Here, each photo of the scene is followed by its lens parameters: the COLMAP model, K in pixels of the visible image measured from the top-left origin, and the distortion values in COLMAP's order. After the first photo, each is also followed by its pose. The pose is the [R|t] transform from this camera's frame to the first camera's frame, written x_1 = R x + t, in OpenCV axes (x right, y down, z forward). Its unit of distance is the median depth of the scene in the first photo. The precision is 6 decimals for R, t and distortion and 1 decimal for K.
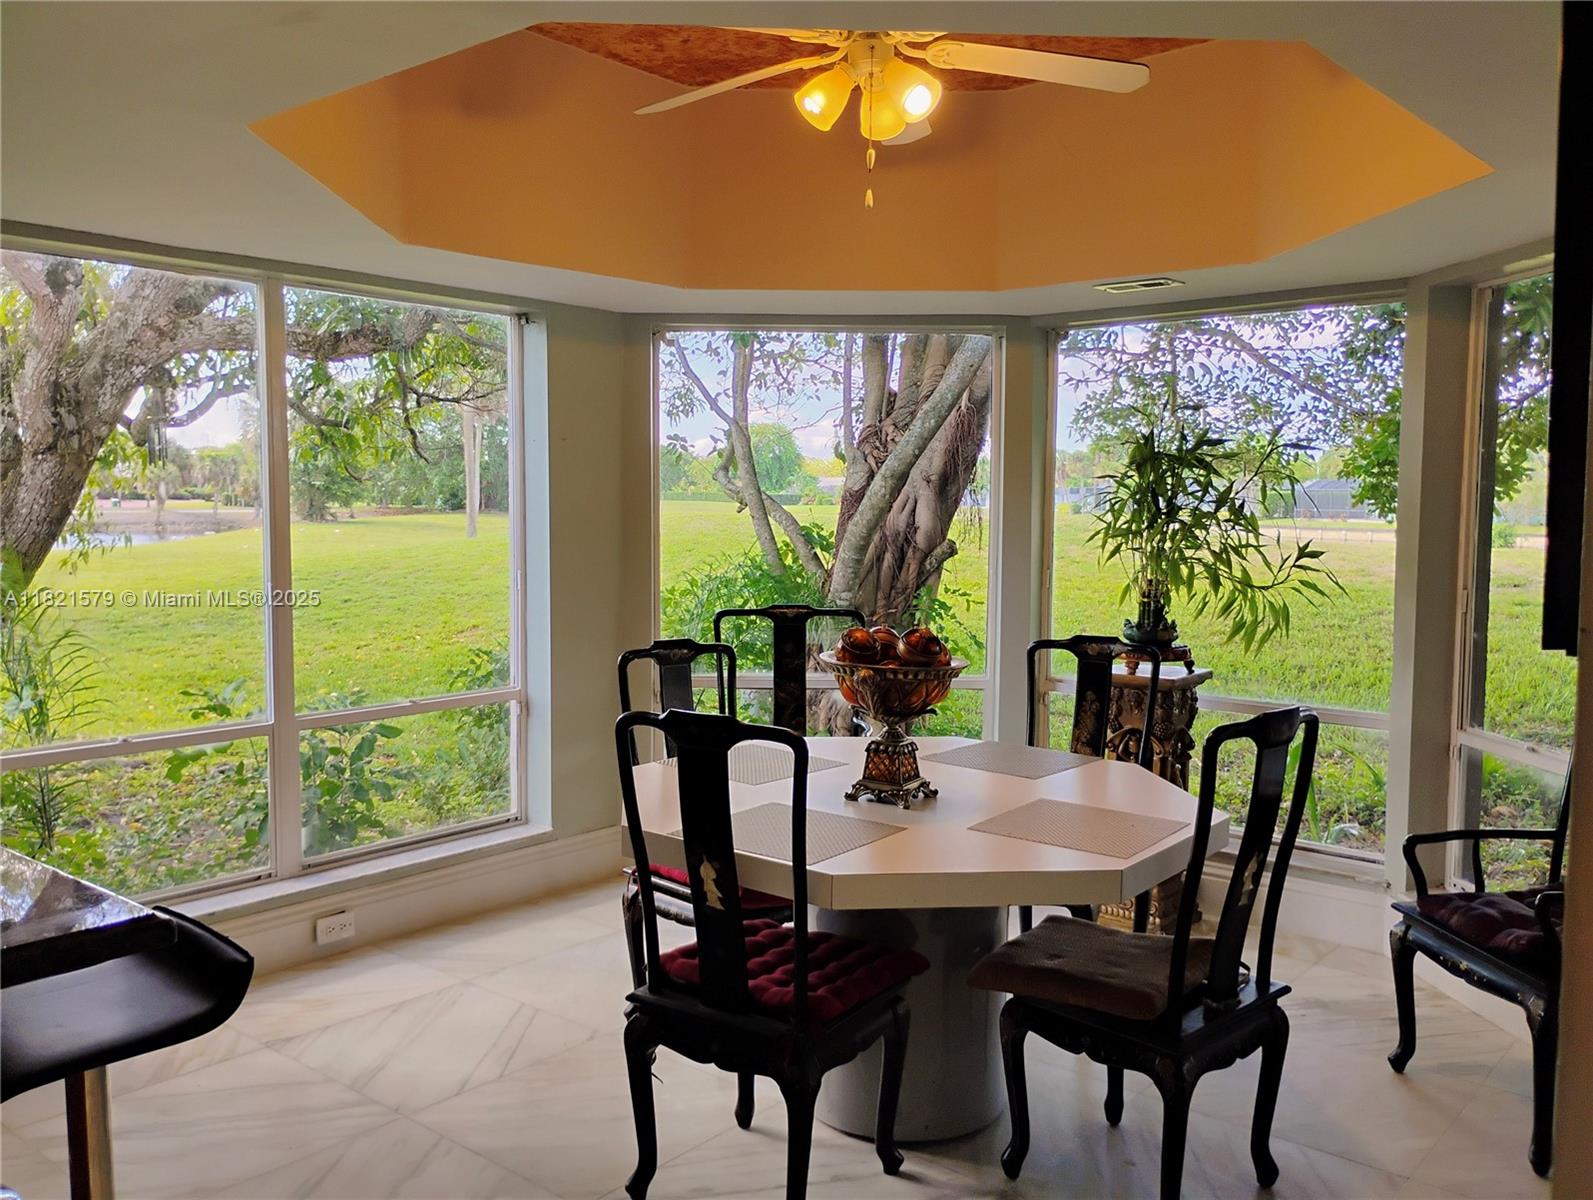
lens RADIAL K [[1315.4, 0, 796.5], [0, 1315.4, 600.0], [0, 0, 1]] dist [0.051179, -0.000775]
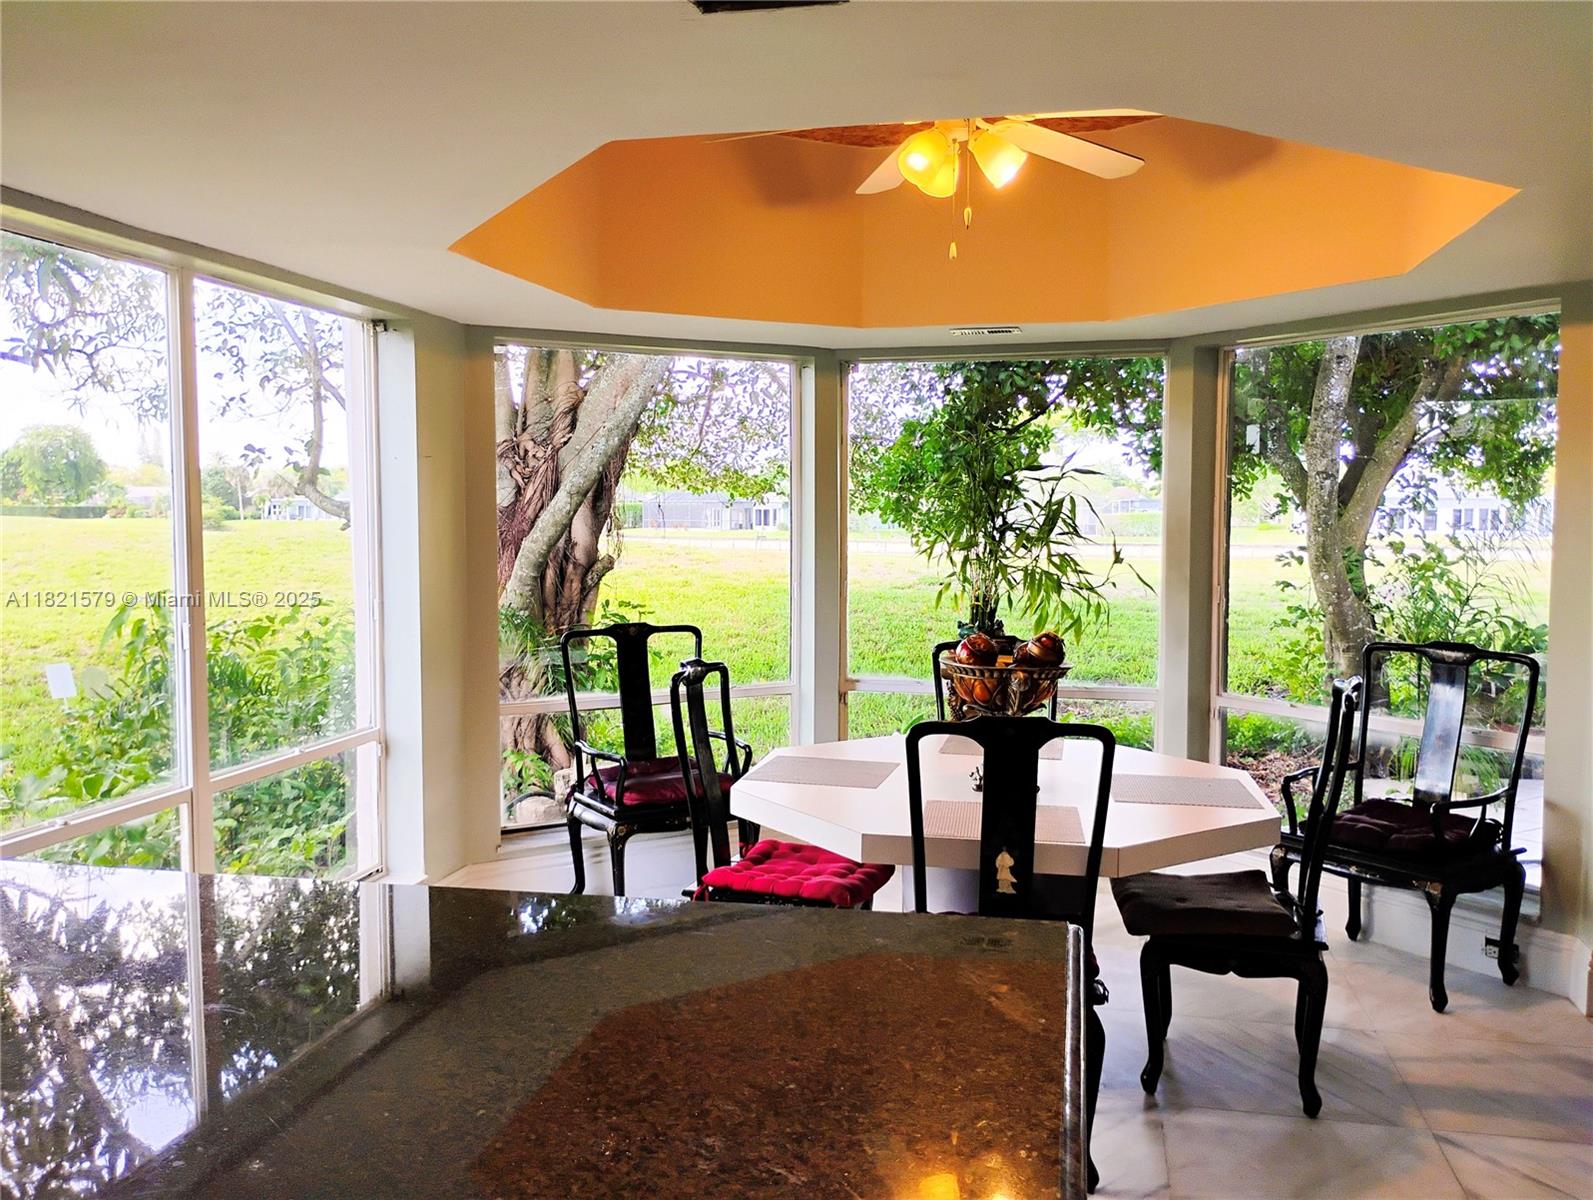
lens RADIAL K [[1315.4, 0, 796.5], [0, 1315.4, 600.0], [0, 0, 1]] dist [0.051179, -0.000775]
pose [[0.888885, -0.038410, 0.456517, -0.378414], [0.042191, 0.999108, 0.001913, -0.011509], [-0.456183, 0.017561, 0.889713, 0.049246]]
